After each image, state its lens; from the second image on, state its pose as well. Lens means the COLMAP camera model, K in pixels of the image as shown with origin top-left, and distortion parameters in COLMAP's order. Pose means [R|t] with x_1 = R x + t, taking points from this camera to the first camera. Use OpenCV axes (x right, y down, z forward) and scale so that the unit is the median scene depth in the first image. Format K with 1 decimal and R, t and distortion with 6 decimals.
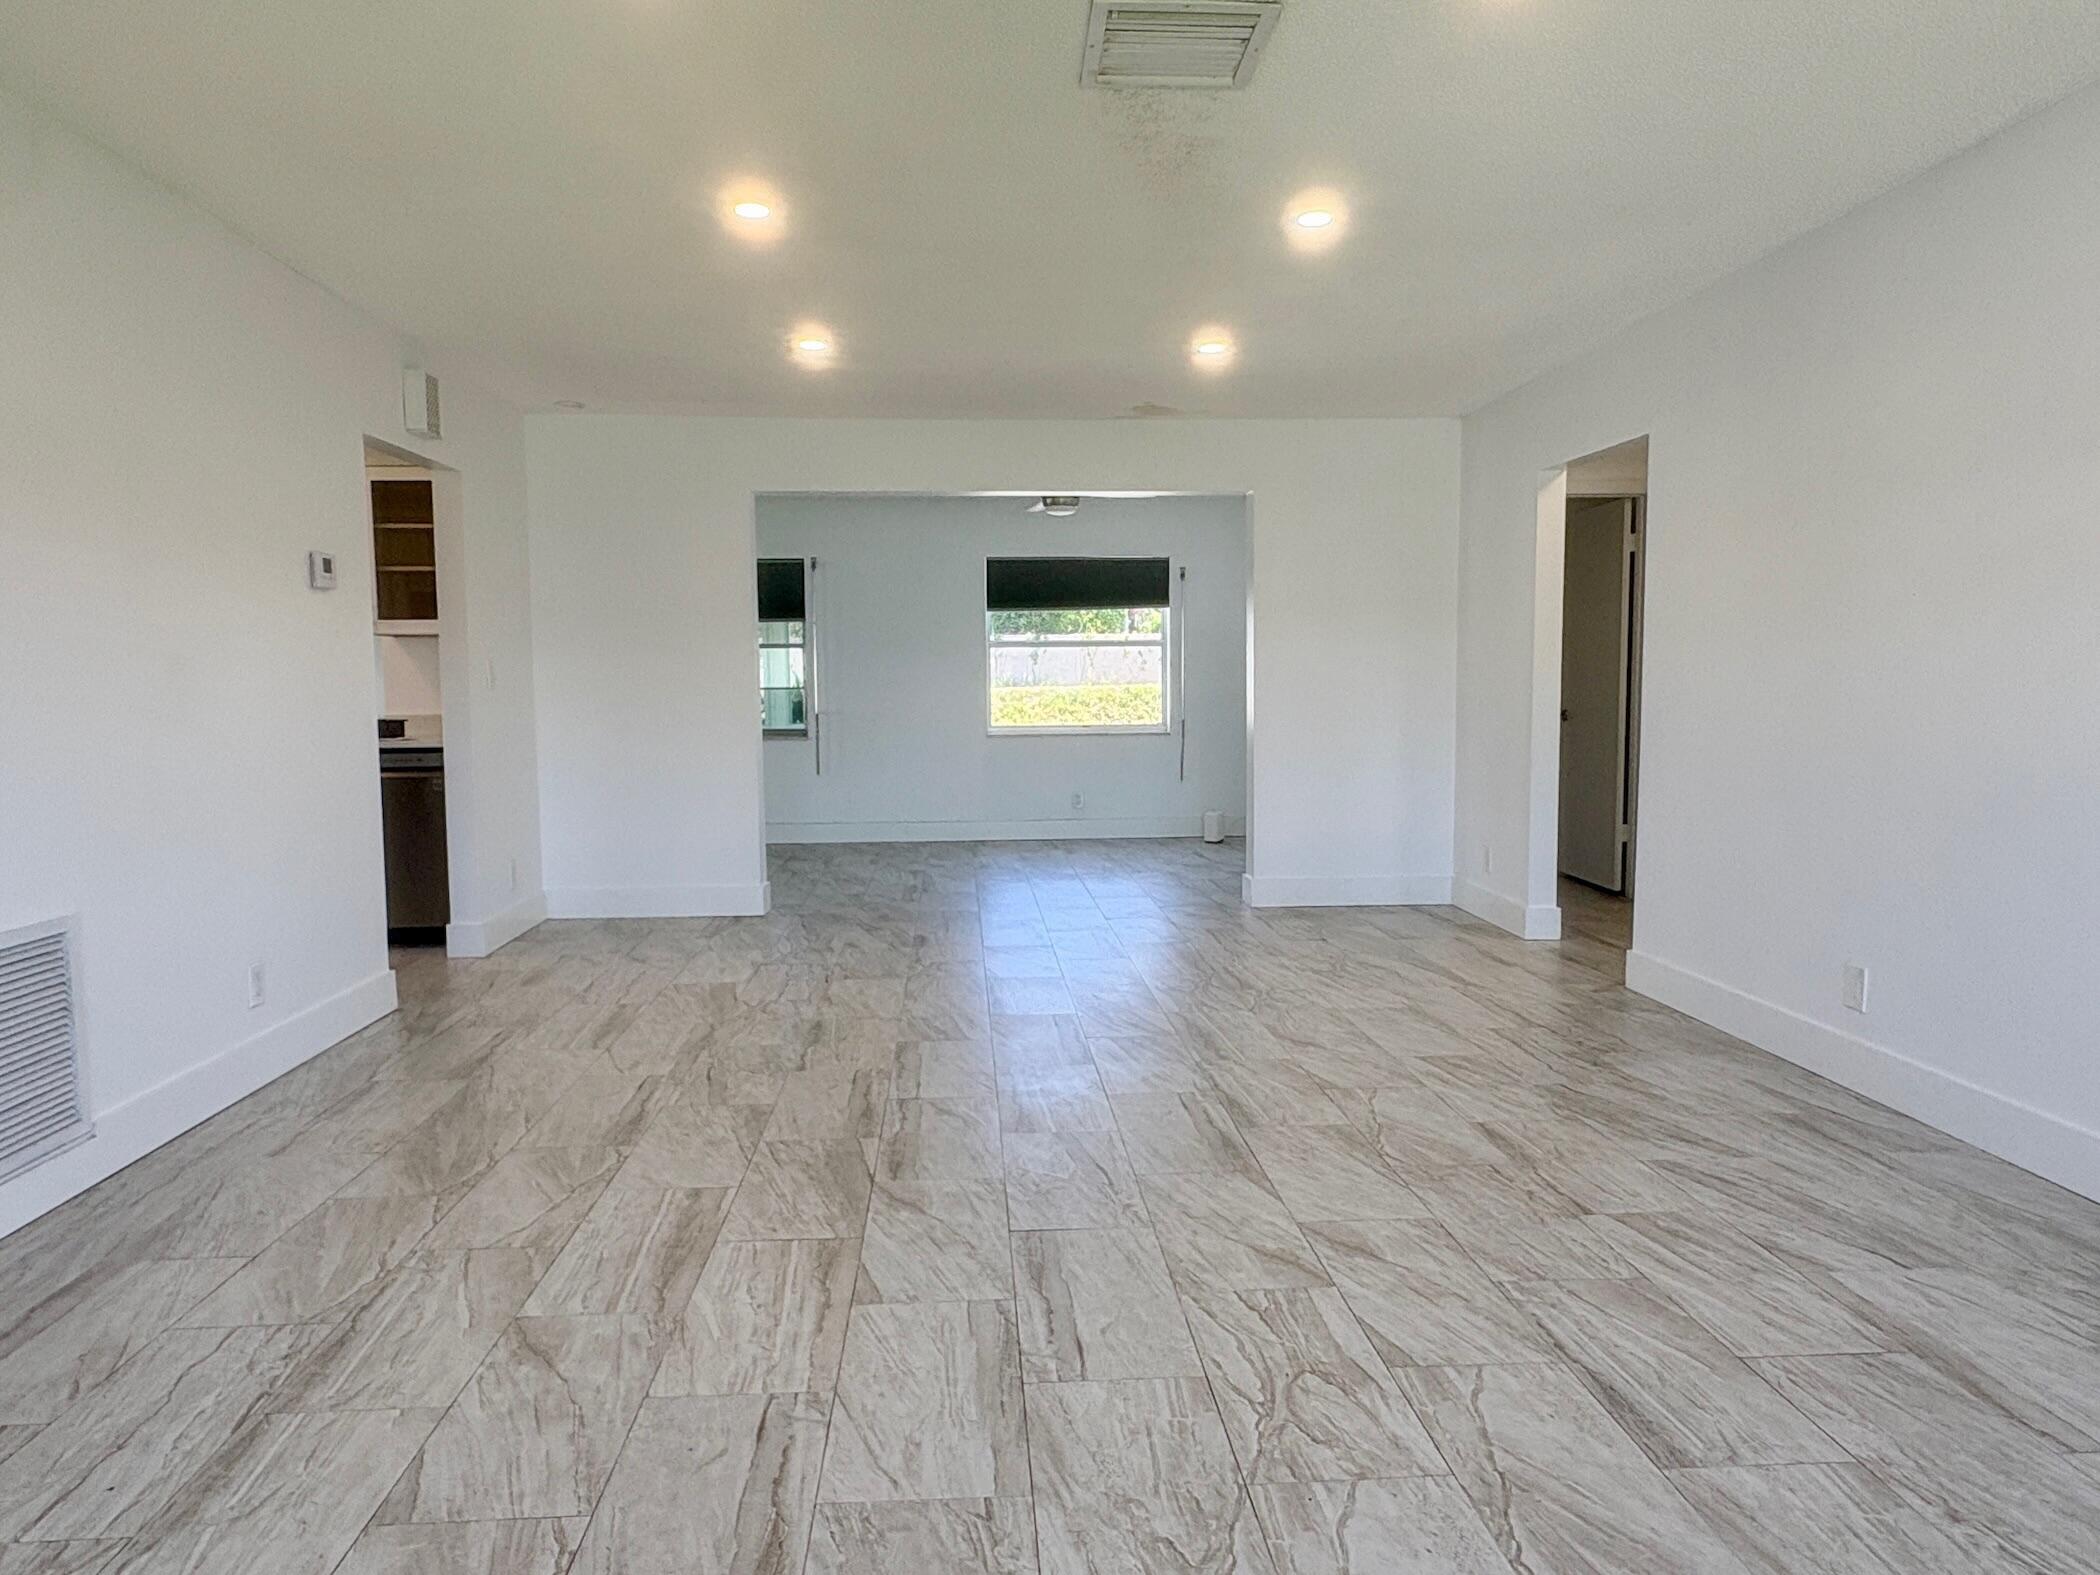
lens RADIAL K [[1331.3, 0, 1050.0], [0, 1331.3, 787.5], [0, 0, 1]] dist [-0.000904, 0.001337]
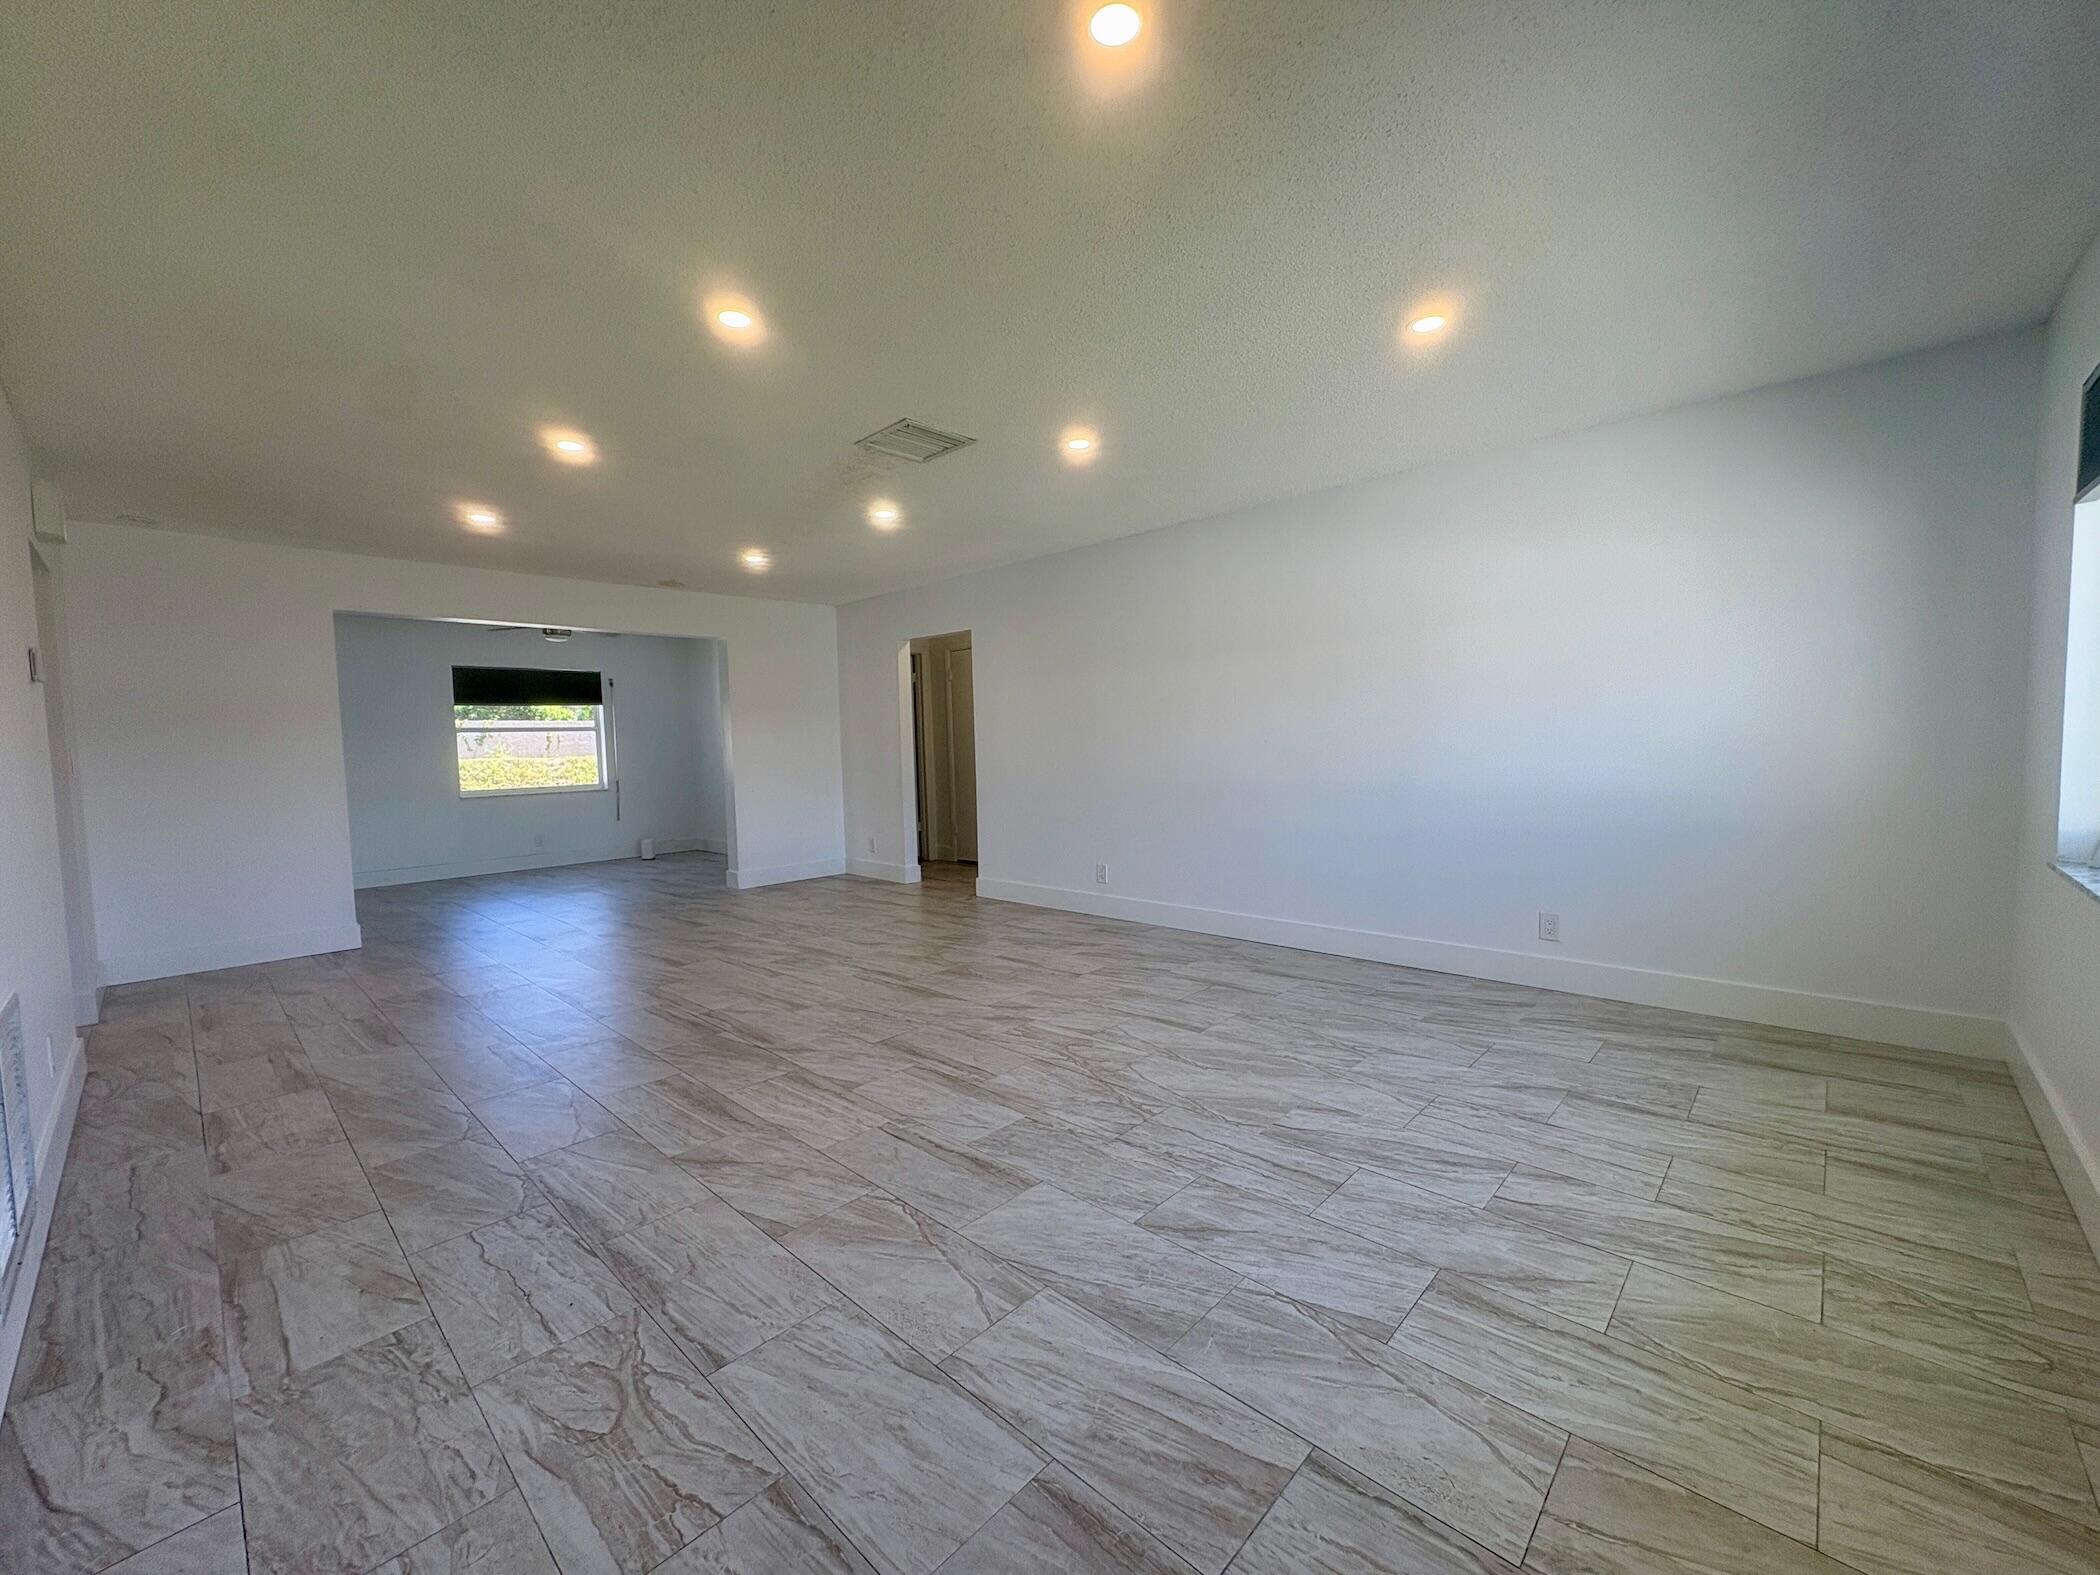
lens RADIAL K [[836.3, 0, 1049.6], [0, 836.3, 761.5], [0, 0, 1]] dist [0.001961, 0.000210]
pose [[0.729550, -0.028374, 0.683339, -0.564017], [0.074178, 0.996528, -0.037816, 0.000162], [-0.679893, 0.078277, 0.729121, -0.052104]]
